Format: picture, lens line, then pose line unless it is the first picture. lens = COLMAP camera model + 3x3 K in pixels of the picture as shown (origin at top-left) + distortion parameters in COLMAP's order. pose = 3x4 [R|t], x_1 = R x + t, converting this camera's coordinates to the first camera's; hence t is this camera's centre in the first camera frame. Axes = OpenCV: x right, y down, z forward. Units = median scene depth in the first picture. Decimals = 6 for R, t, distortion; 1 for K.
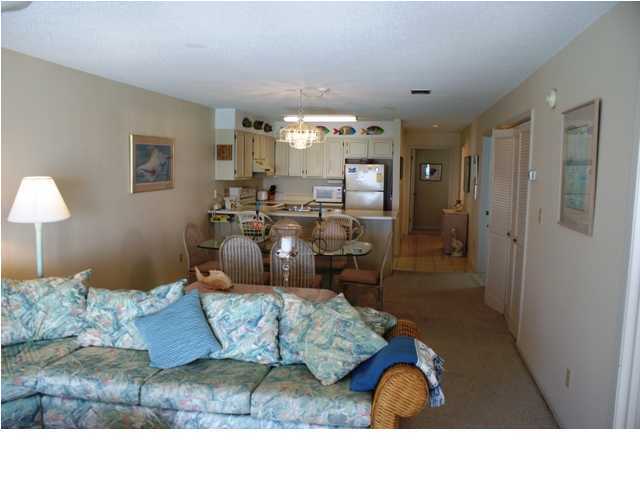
lens RADIAL K [[520.0, 0, 300.6], [0, 520.0, 221.9], [0, 0, 1]] dist [-0.100661, 0.002533]
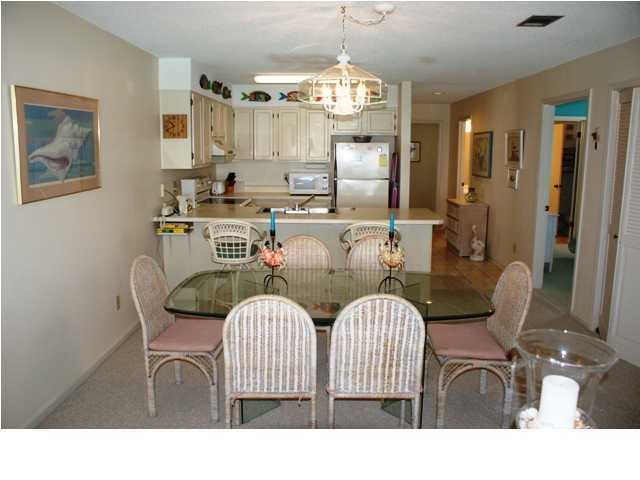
lens RADIAL K [[538.6, 0, 324.0], [0, 538.6, 225.5], [0, 0, 1]] dist [-0.139593, 0.112403]
pose [[0.981519, -0.036263, 0.187898, -0.095433], [0.028759, 0.998682, 0.042511, -0.034130], [-0.189192, -0.036321, 0.981268, 0.317171]]
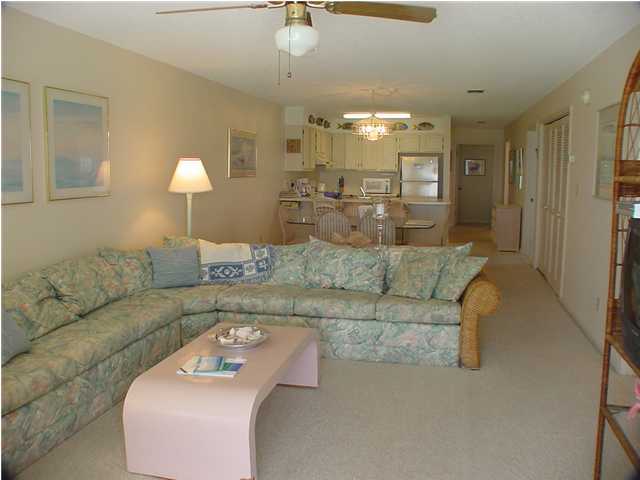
lens RADIAL K [[538.6, 0, 324.0], [0, 538.6, 225.5], [0, 0, 1]] dist [-0.139593, 0.112403]
pose [[0.999853, -0.003245, -0.016859, -0.064183], [0.003276, 0.999993, 0.001813, 0.034226], [0.016853, -0.001868, 0.999856, -0.147269]]
